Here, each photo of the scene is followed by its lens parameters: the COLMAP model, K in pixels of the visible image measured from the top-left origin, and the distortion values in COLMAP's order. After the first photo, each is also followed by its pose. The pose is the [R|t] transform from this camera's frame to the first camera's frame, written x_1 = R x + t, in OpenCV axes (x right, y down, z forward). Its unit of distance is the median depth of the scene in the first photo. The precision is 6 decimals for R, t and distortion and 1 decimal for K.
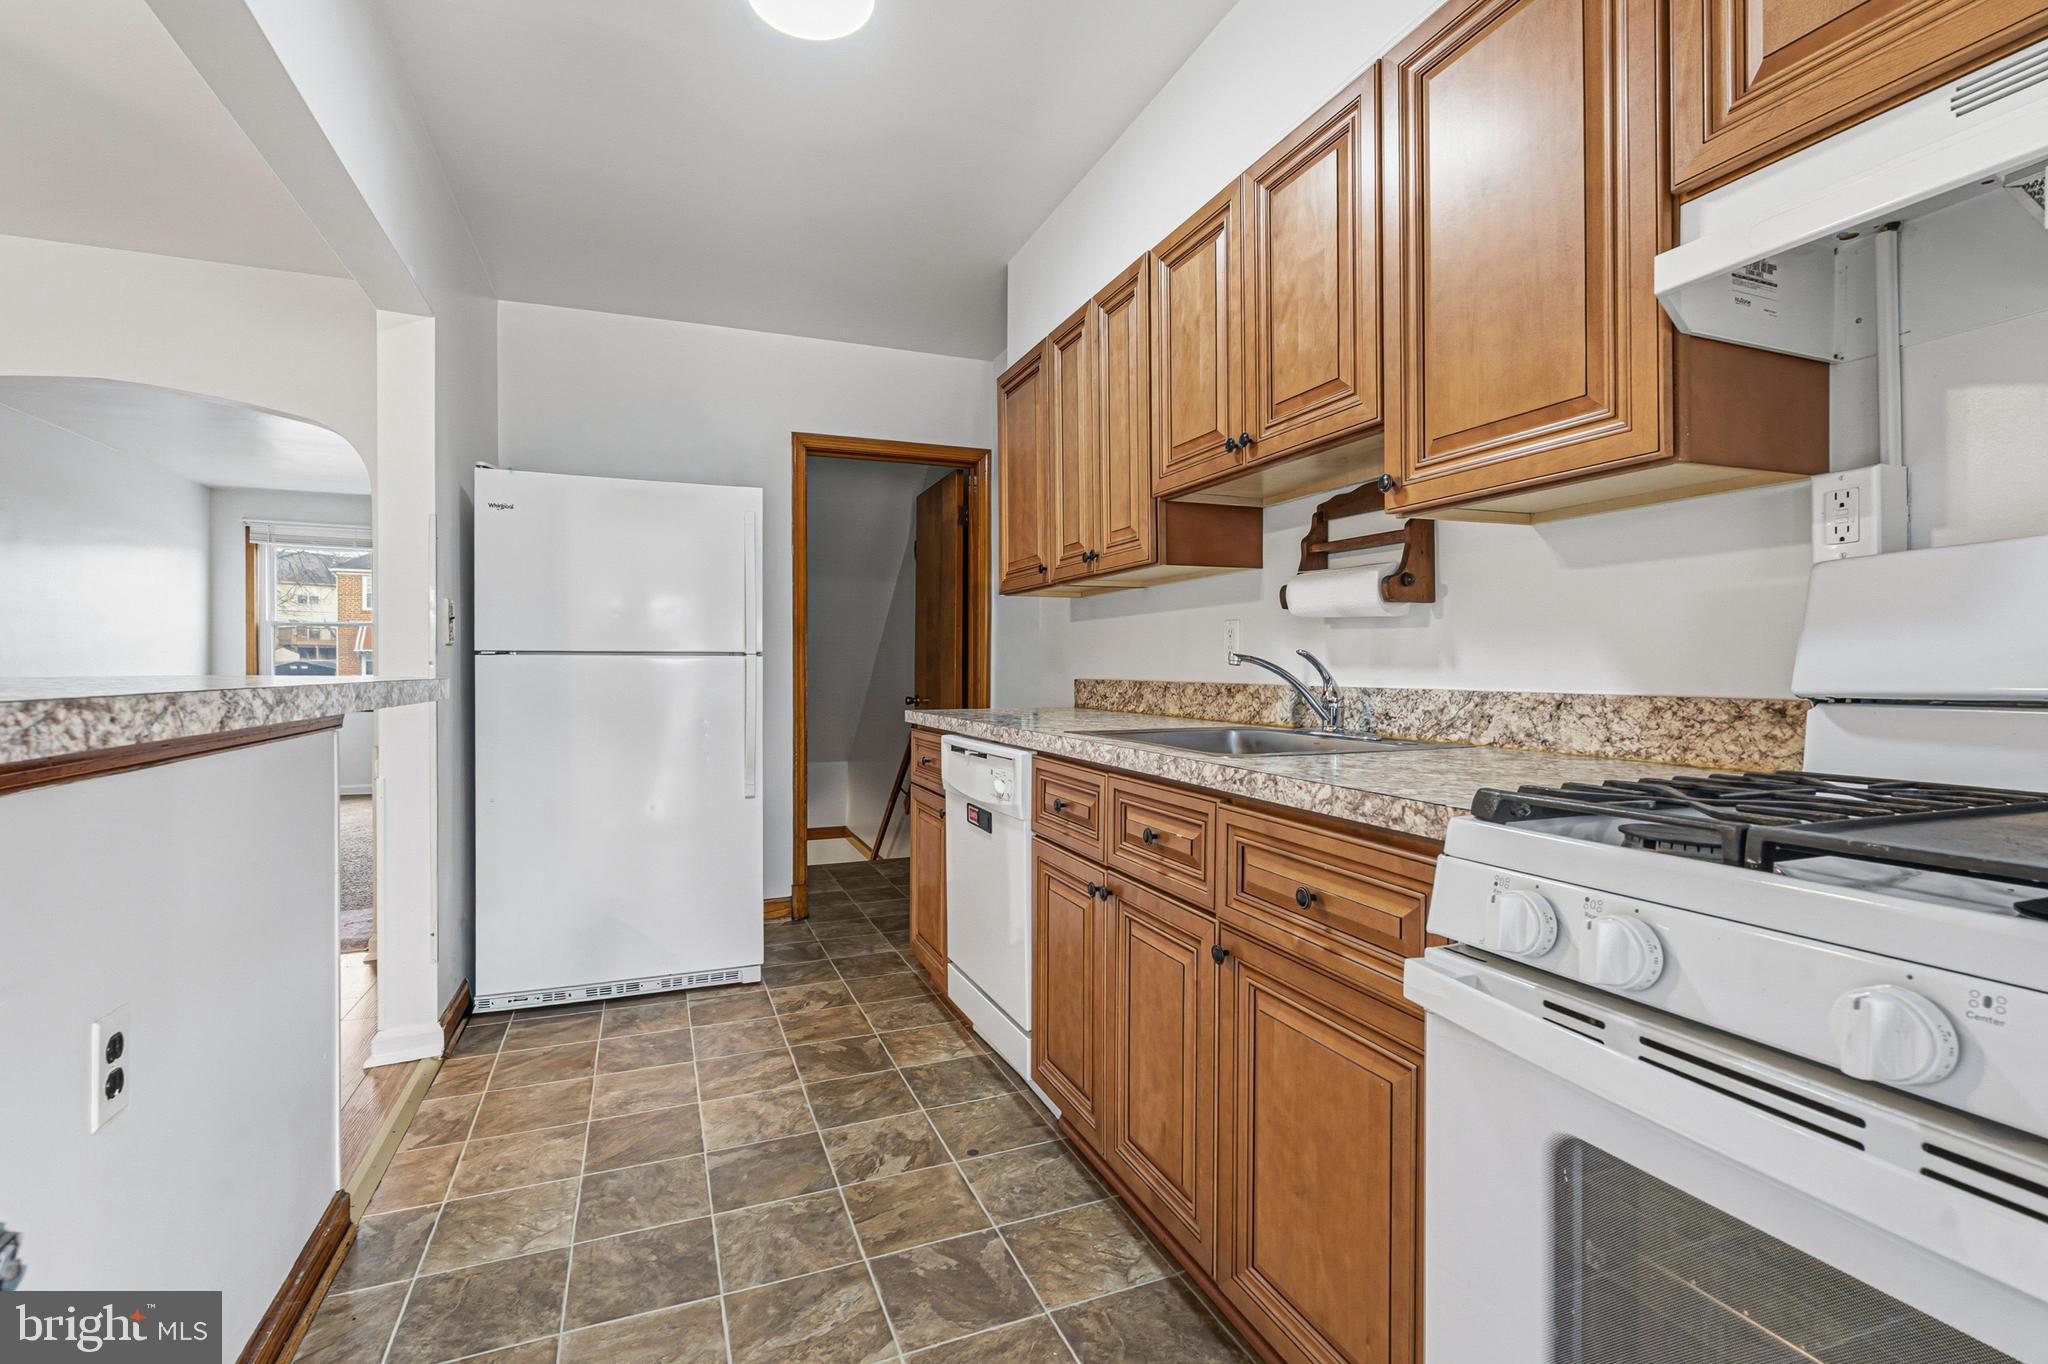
lens RADIAL K [[935.9, 0, 1033.4], [0, 935.9, 668.4], [0, 0, 1]] dist [0.002688, 0.001525]
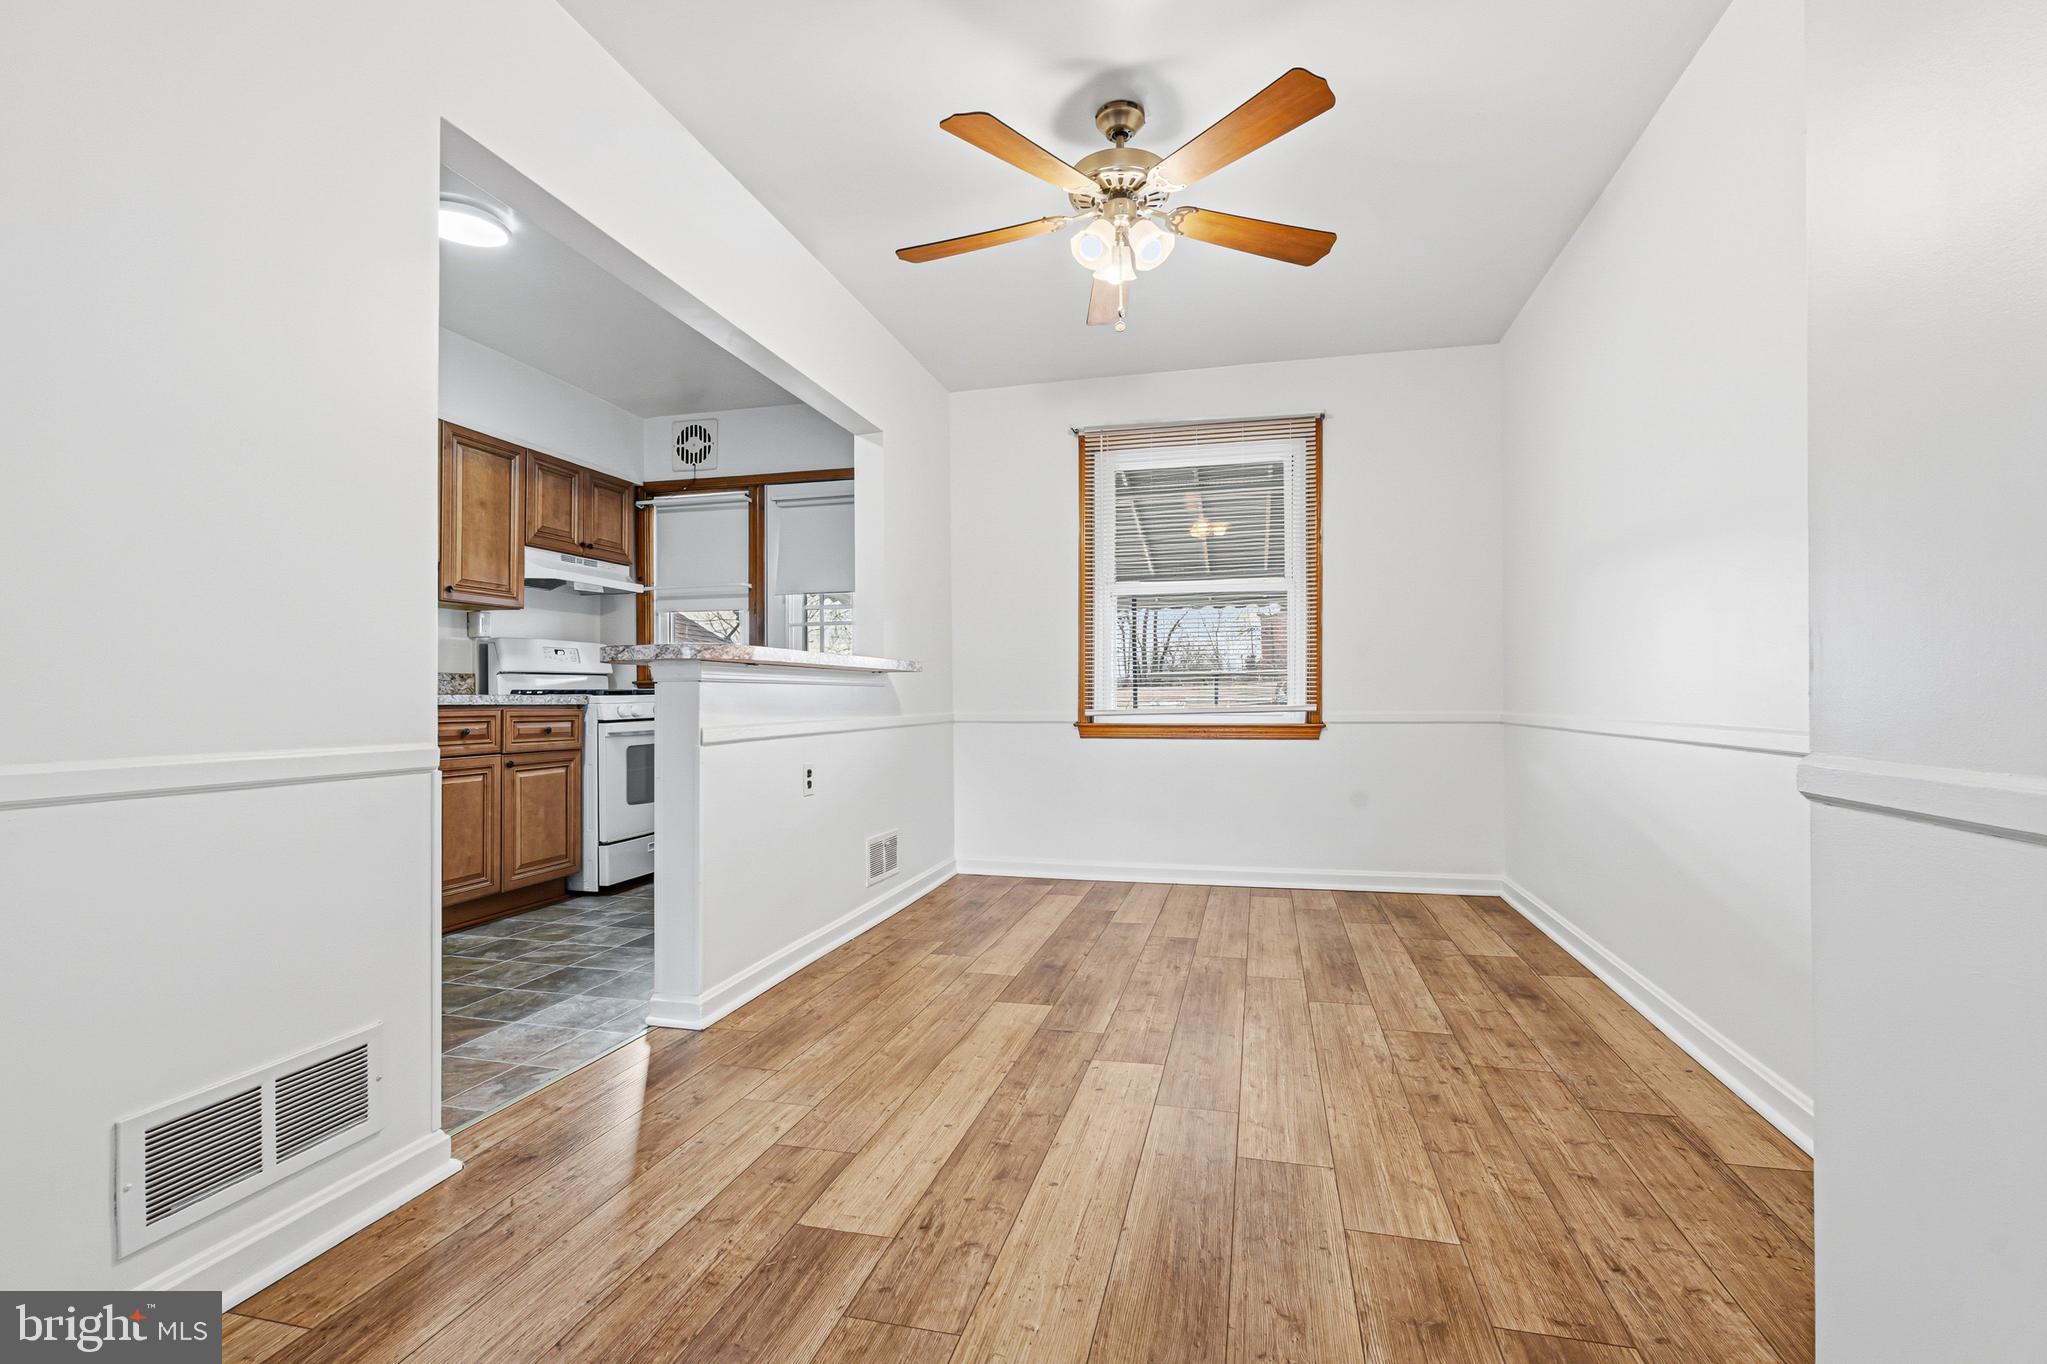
lens RADIAL K [[935.5, 0, 1027.9], [0, 935.5, 660.5], [0, 0, 1]] dist [0.002688, 0.001525]
pose [[-0.806184, 0.032812, 0.590754, -2.293094], [0.014434, 0.999255, -0.035803, 0.113931], [-0.591489, -0.020337, -0.806057, 2.030585]]
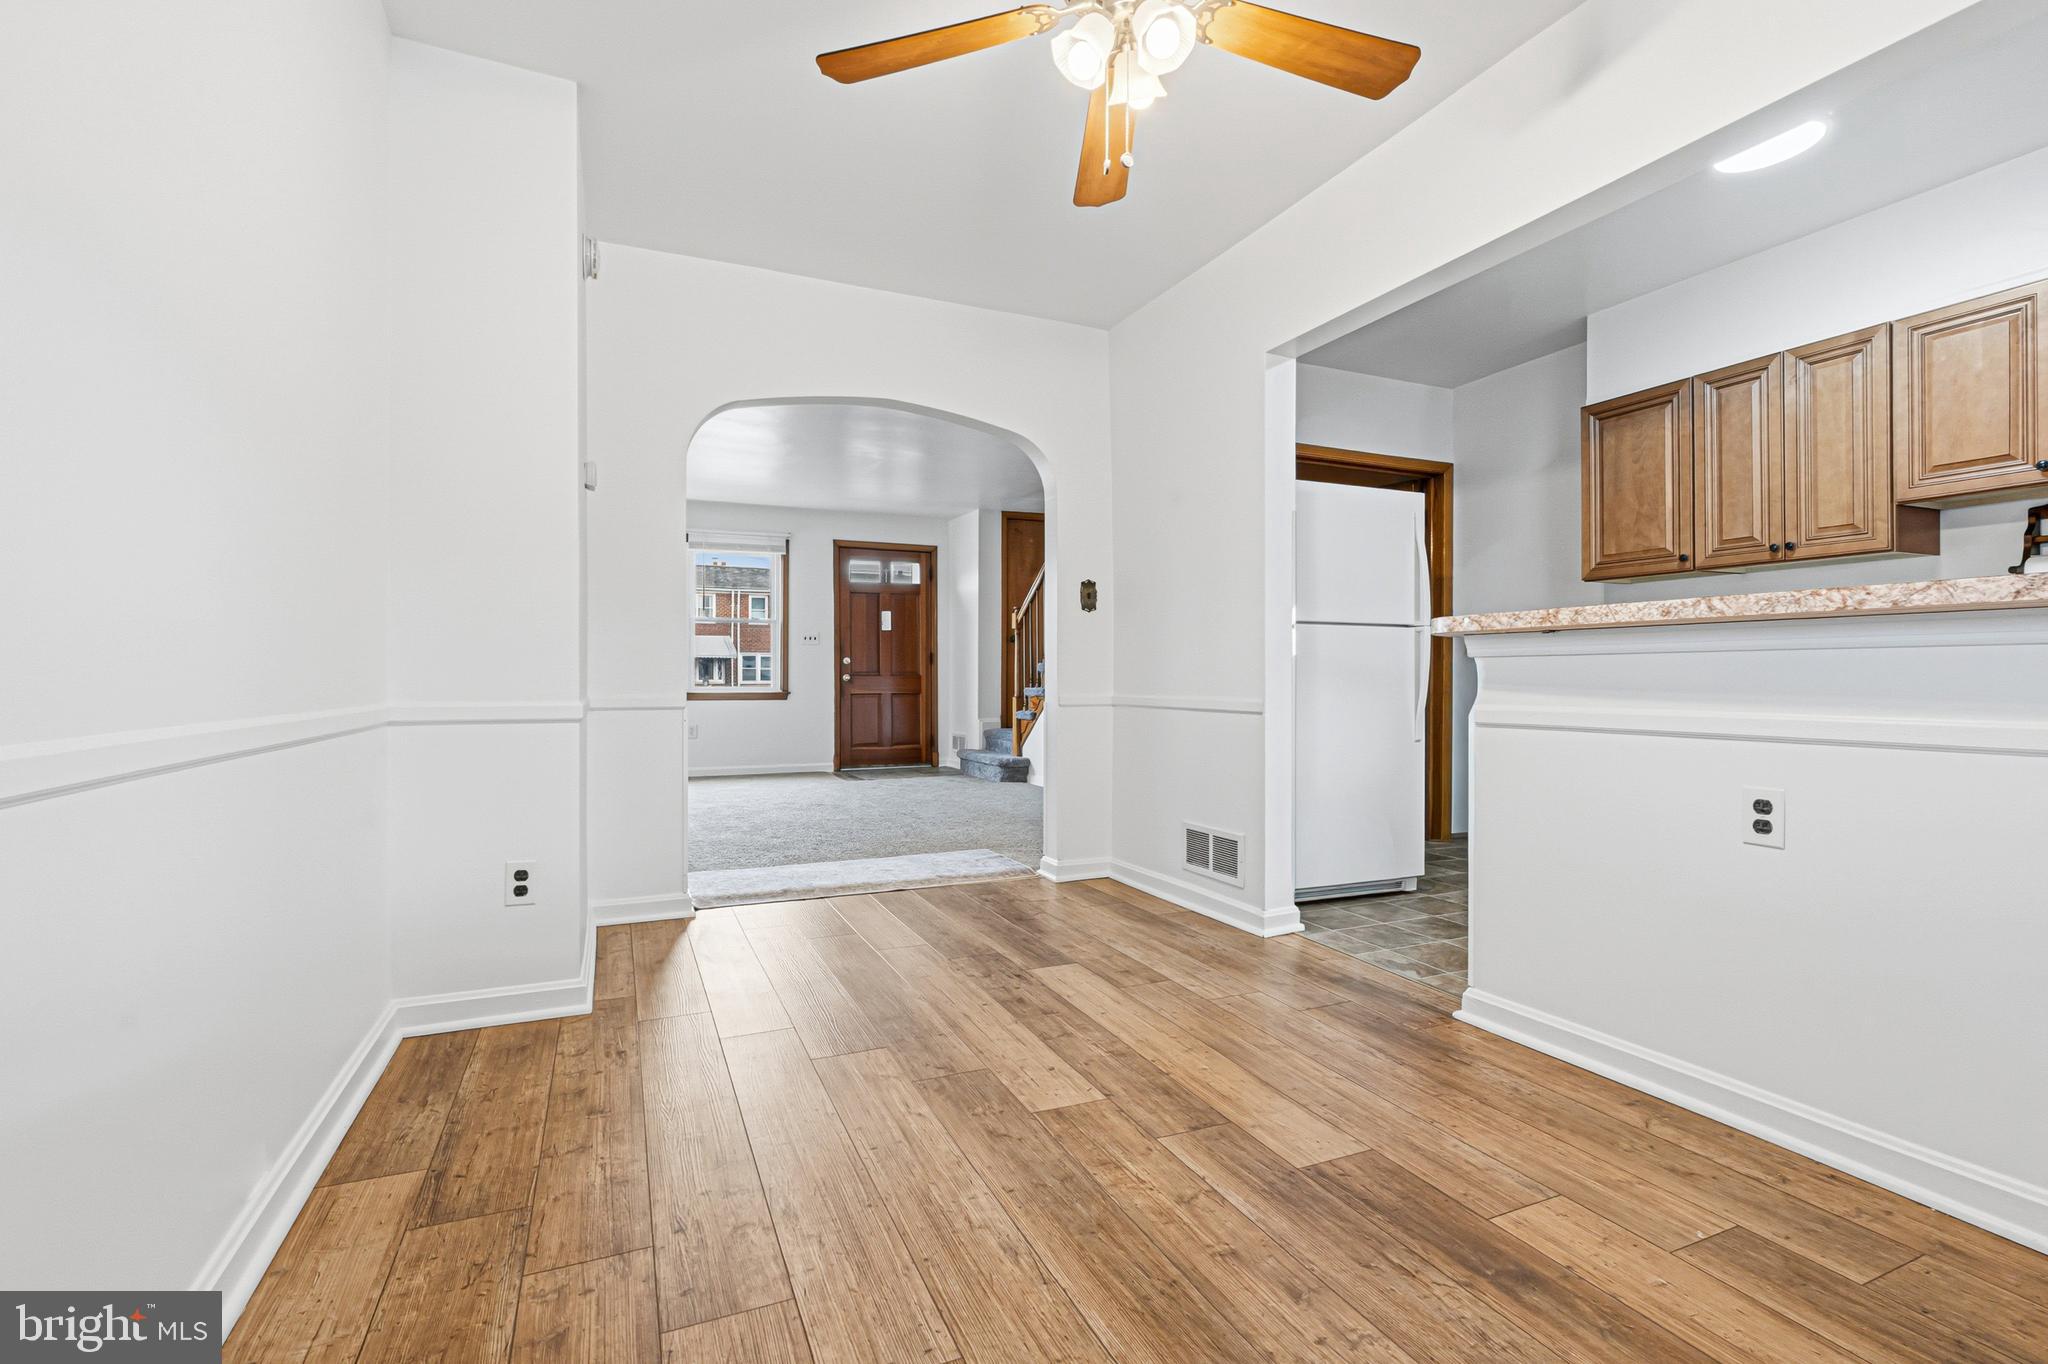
lens RADIAL K [[935.9, 0, 1033.0], [0, 935.9, 674.1], [0, 0, 1]] dist [0.002688, 0.001525]
pose [[0.999384, 0.007622, 0.034251, -1.647373], [-0.007119, 0.999865, -0.014805, 0.136851], [-0.034359, 0.014552, 0.999304, -0.439702]]
